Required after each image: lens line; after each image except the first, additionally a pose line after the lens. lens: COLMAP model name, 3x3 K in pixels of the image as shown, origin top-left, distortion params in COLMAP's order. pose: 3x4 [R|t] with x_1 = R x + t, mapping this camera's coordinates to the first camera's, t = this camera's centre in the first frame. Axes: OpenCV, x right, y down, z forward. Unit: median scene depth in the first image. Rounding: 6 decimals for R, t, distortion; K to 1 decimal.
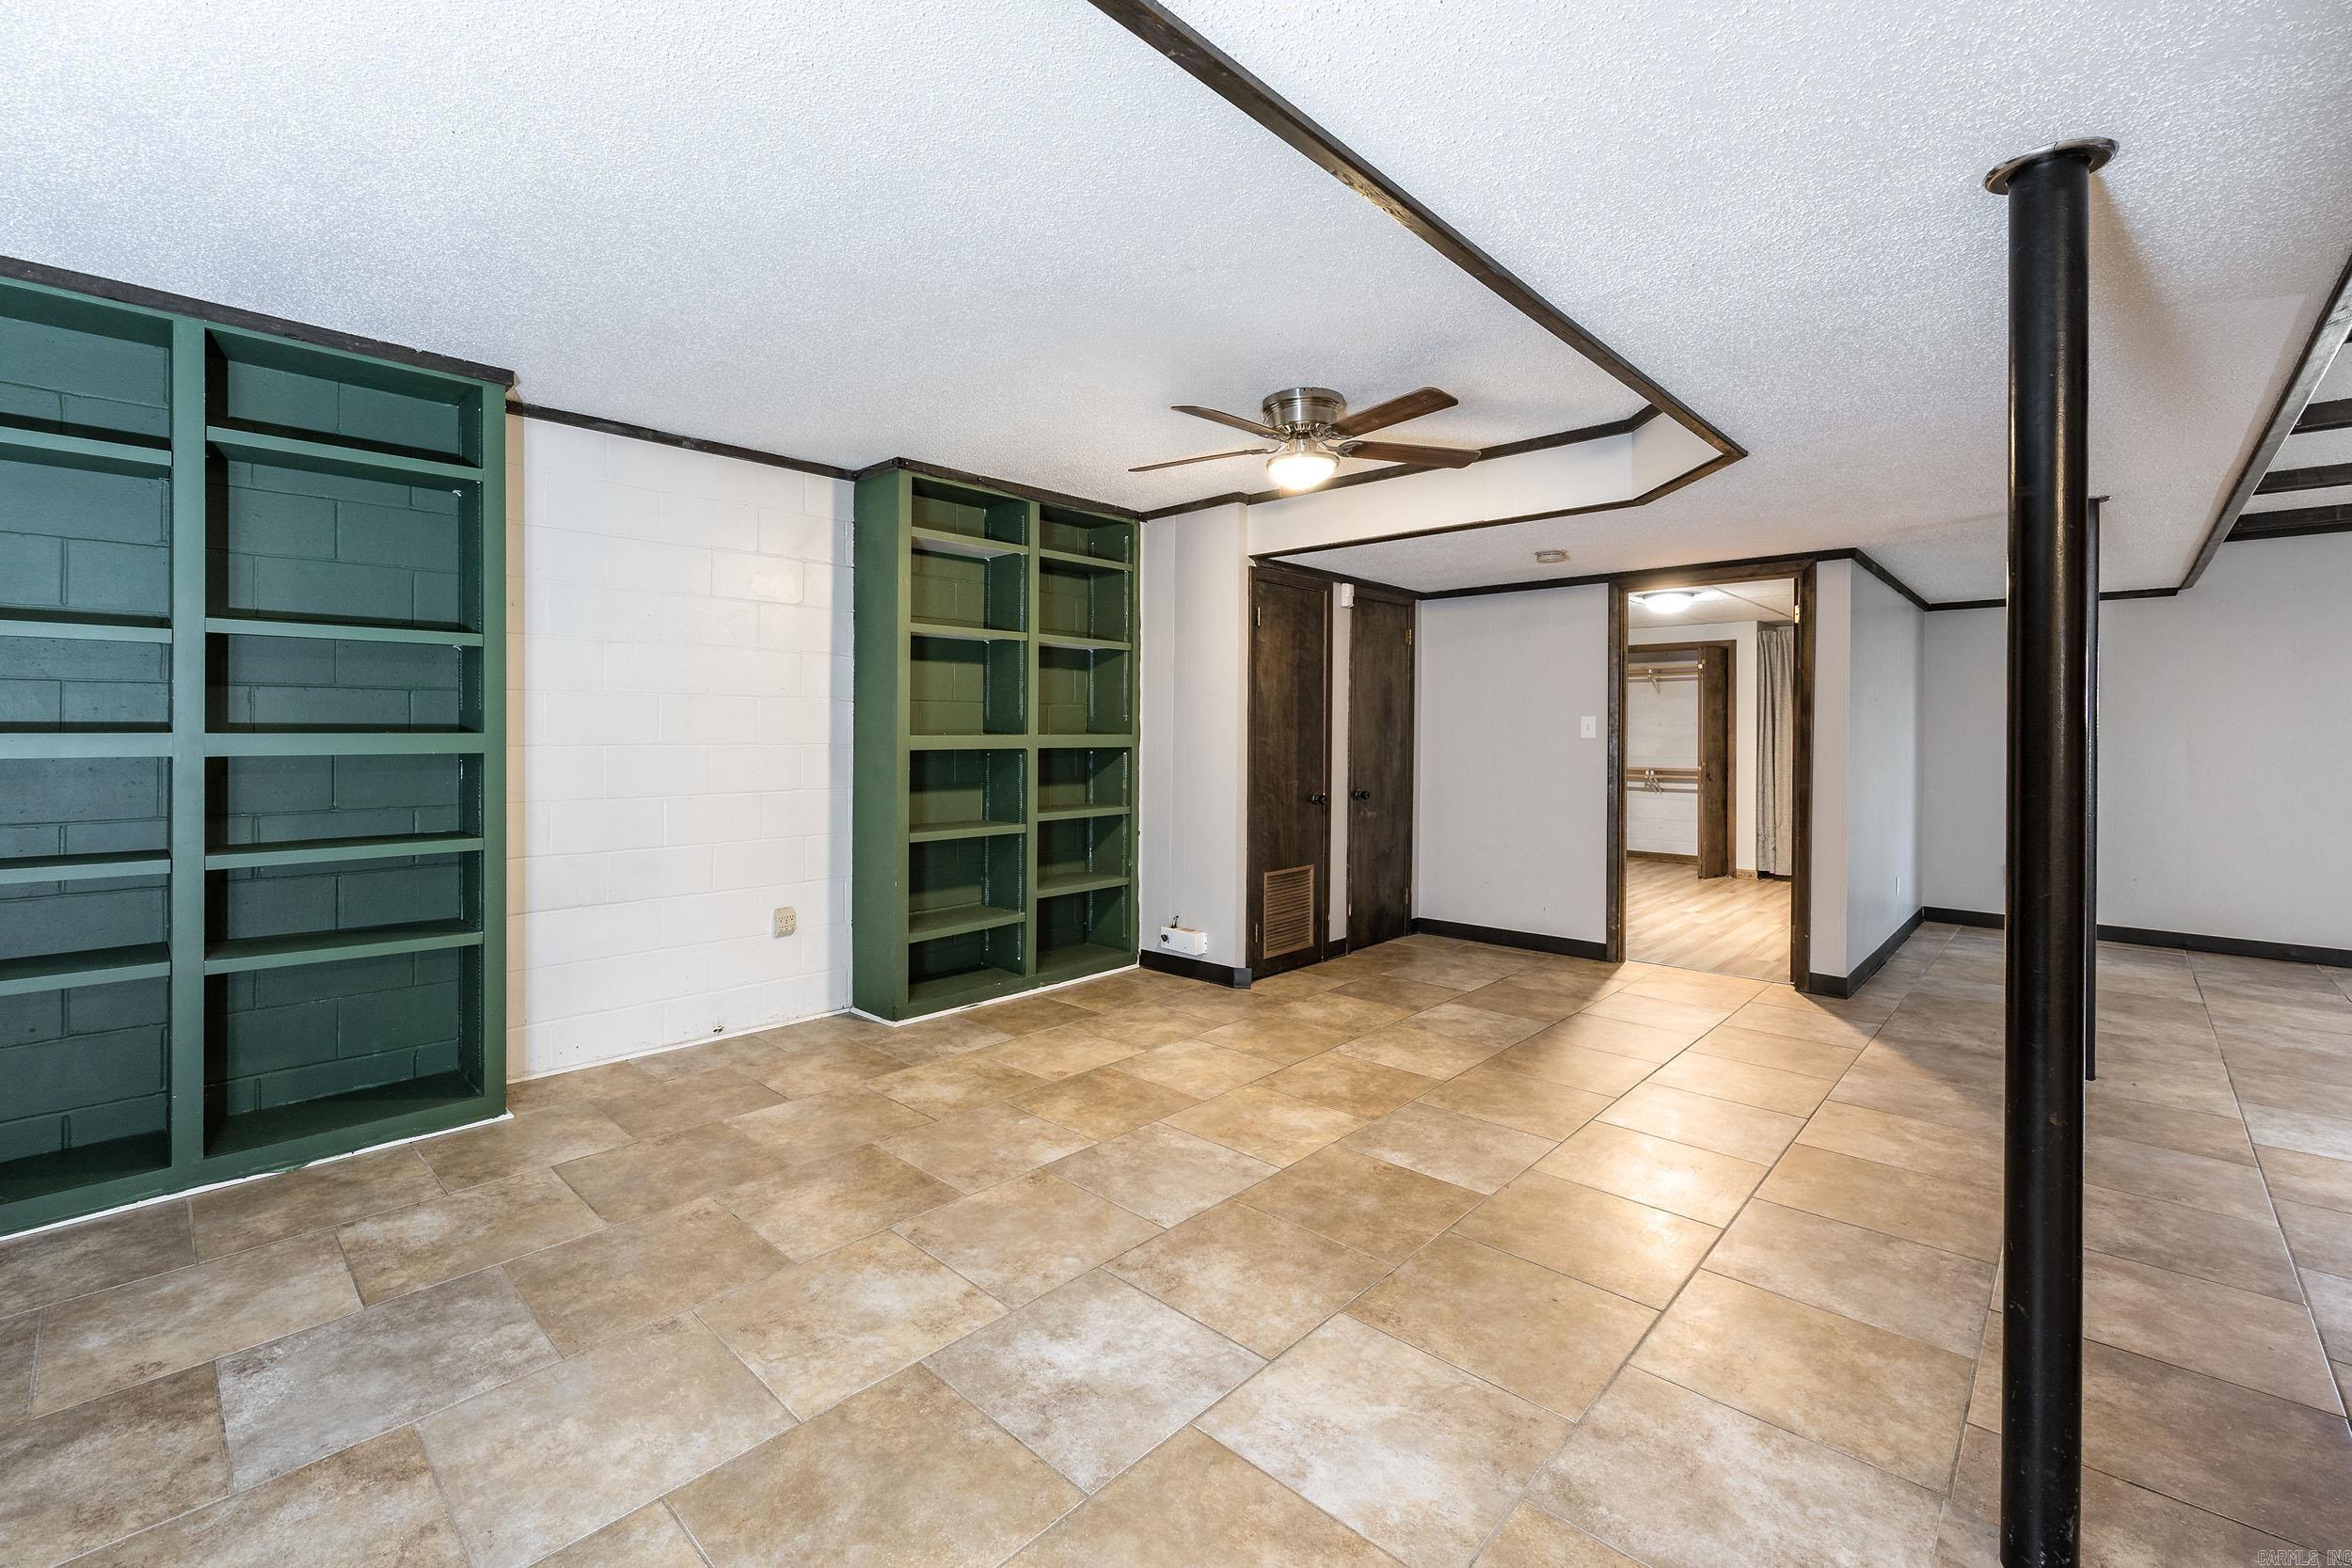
lens RADIAL K [[975.8, 0, 1212.8], [0, 975.8, 737.8], [0, 0, 1]] dist [-0.004958, 0.000611]
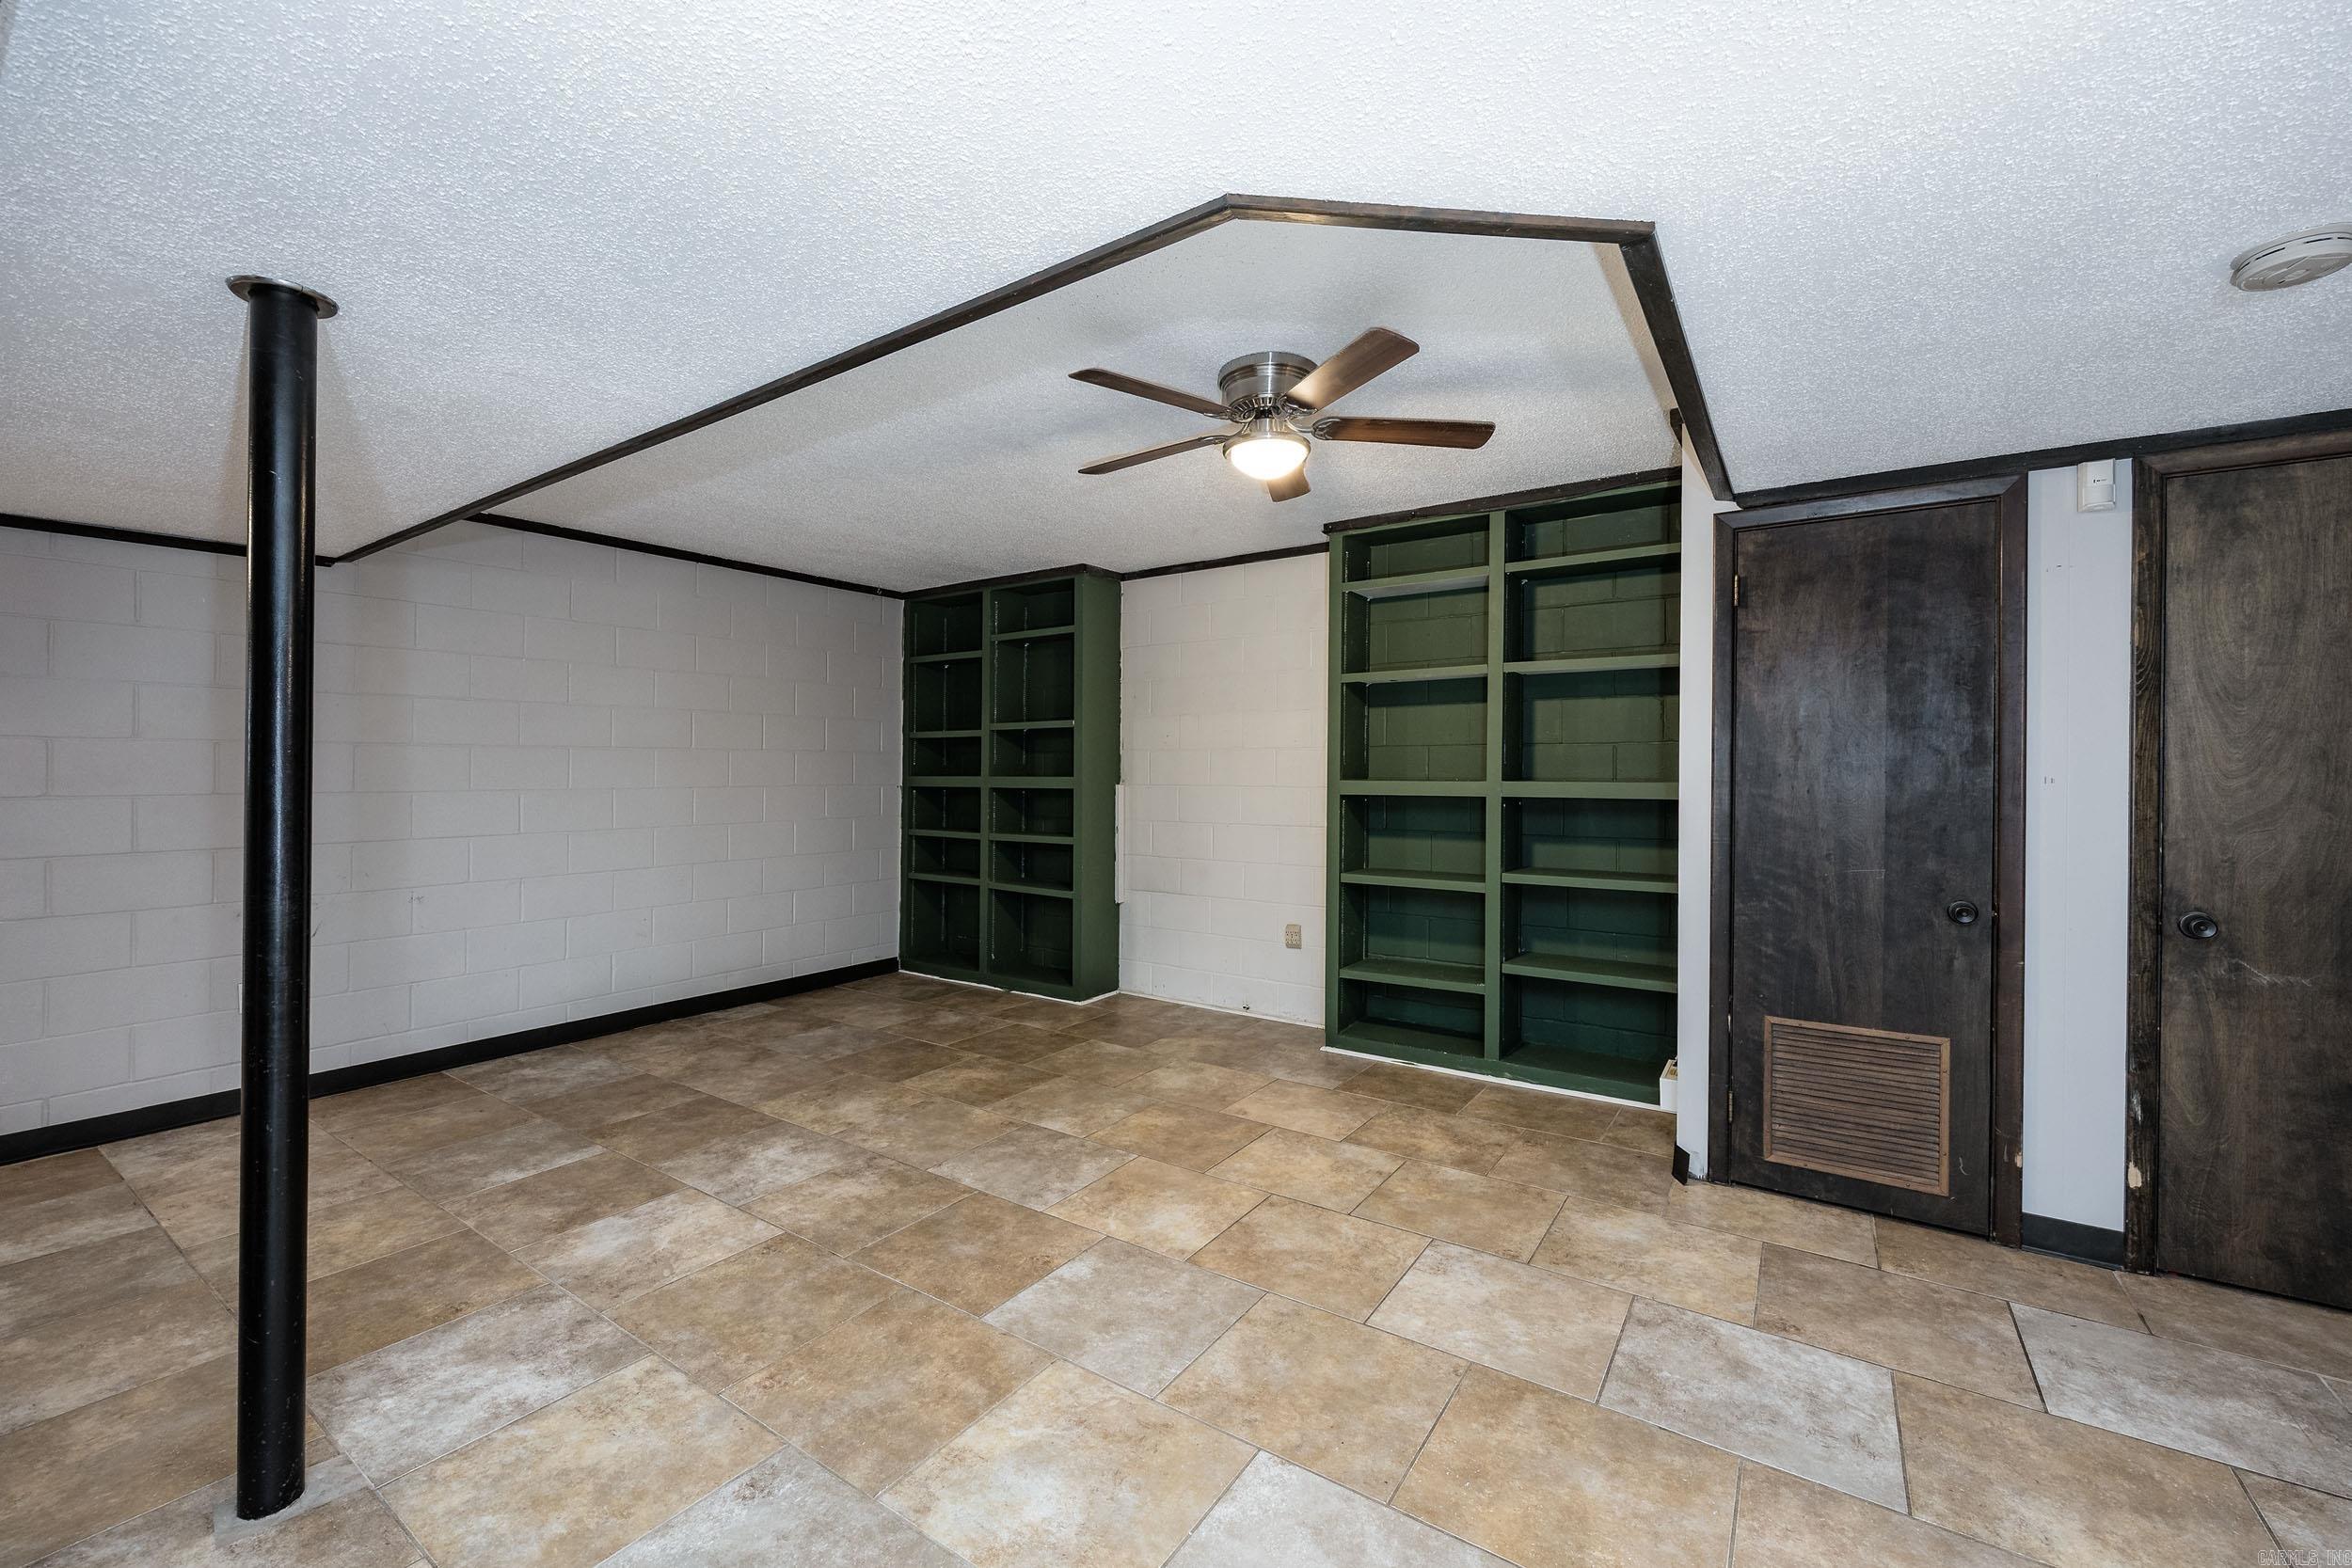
lens RADIAL K [[975.8, 0, 1094.5], [0, 975.8, 763.3], [0, 0, 1]] dist [-0.004958, 0.000611]
pose [[0.101273, -0.011742, -0.994789, 1.154975], [-0.008305, 0.999886, -0.012648, -0.009049], [0.994824, 0.009542, 0.101164, 1.010701]]
